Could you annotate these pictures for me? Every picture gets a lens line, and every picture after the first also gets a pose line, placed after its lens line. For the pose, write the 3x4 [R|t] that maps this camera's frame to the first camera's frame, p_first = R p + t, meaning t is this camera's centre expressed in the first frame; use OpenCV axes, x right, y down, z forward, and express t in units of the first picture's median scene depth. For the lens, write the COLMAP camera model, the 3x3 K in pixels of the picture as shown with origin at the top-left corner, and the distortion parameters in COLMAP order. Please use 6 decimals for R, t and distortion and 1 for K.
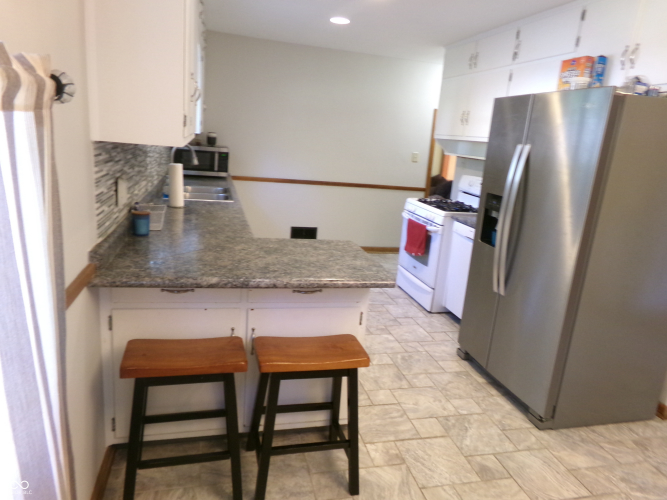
lens RADIAL K [[452.8, 0, 328.7], [0, 452.8, 257.1], [0, 0, 1]] dist [-0.053927, 0.075204]
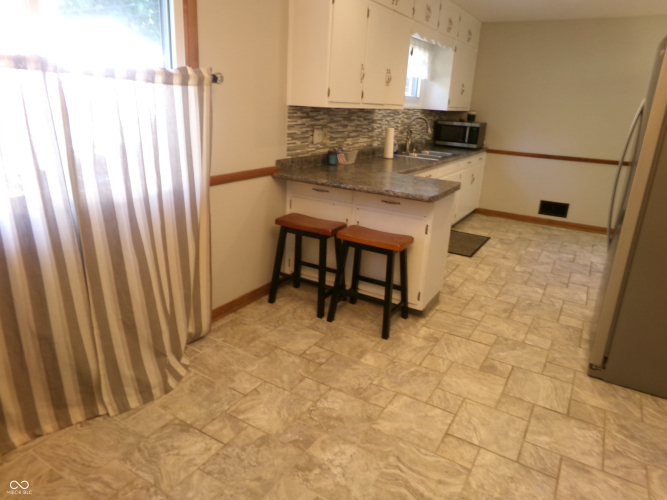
lens RADIAL K [[452.8, 0, 337.4], [0, 452.8, 249.4], [0, 0, 1]] dist [-0.053927, 0.075204]
pose [[0.713199, 0.171459, -0.679668, 0.631641], [-0.171480, 0.982838, 0.068000, 0.112571], [0.679663, 0.068052, 0.730361, -0.151046]]
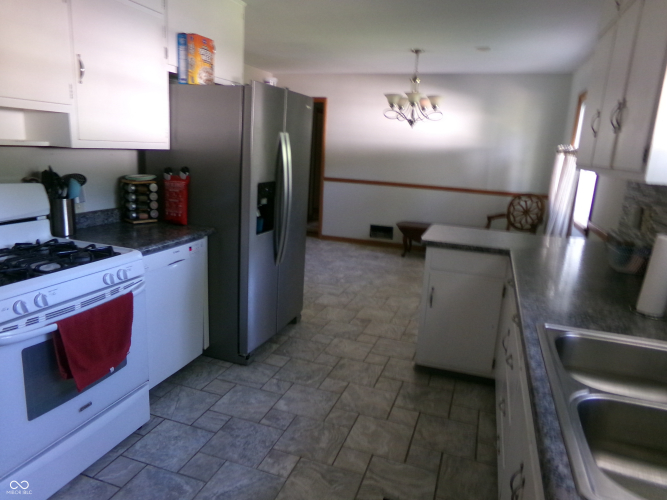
lens RADIAL K [[452.8, 0, 335.0], [0, 452.8, 256.2], [0, 0, 1]] dist [-0.053927, 0.075204]
pose [[-0.828531, -0.251579, 0.500244, -0.305527], [0.027523, 0.874006, 0.485134, -0.487256], [-0.559266, 0.415717, -0.717217, 1.729911]]
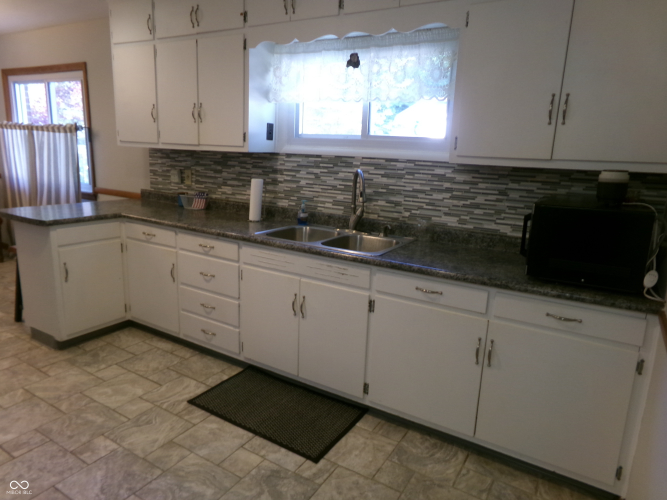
lens RADIAL K [[452.8, 0, 328.9], [0, 452.8, 251.6], [0, 0, 1]] dist [-0.053927, 0.075204]
pose [[-0.711064, 0.044572, -0.701713, 0.299171], [-0.279539, 0.897808, 0.340292, -0.492702], [0.645171, 0.438125, -0.625940, 1.971251]]
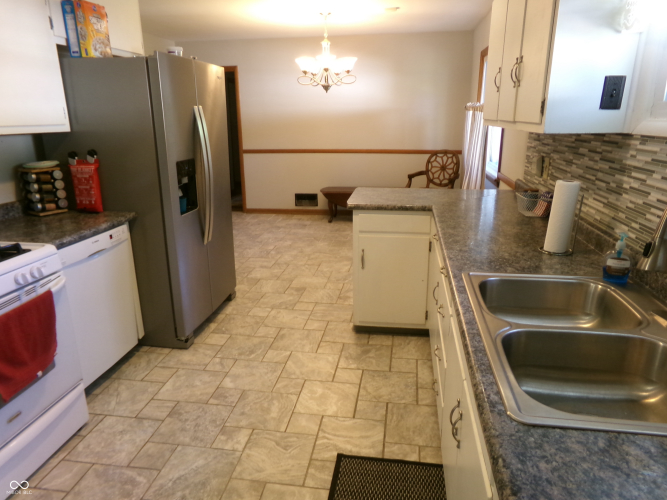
lens RADIAL K [[452.8, 0, 336.6], [0, 452.8, 255.8], [0, 0, 1]] dist [-0.053927, 0.075204]
pose [[-0.919742, -0.188584, 0.344255, -0.305018], [0.034191, 0.835205, 0.548875, -0.493001], [-0.391032, 0.516594, -0.761724, 1.737528]]
